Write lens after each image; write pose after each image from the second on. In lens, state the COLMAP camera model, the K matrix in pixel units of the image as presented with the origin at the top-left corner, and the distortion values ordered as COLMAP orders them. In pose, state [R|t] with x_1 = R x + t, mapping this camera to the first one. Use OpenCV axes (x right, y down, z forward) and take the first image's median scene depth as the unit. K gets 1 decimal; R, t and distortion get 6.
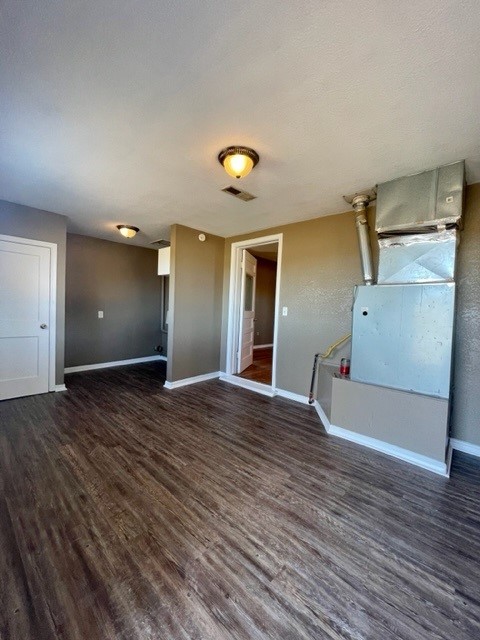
lens RADIAL K [[258.5, 0, 240.0], [0, 258.5, 320.0], [0, 0, 1]] dist [0.001222, 0.000258]
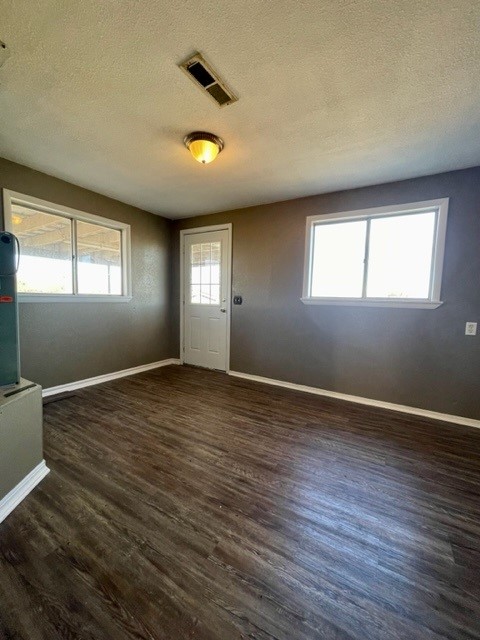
lens RADIAL K [[258.5, 0, 240.0], [0, 258.5, 320.0], [0, 0, 1]] dist [0.001222, 0.000258]
pose [[-0.976394, -0.046985, -0.210826, 0.039202], [-0.073676, 0.989965, 0.120590, -0.050579], [0.203044, 0.133276, -0.970057, 1.991552]]
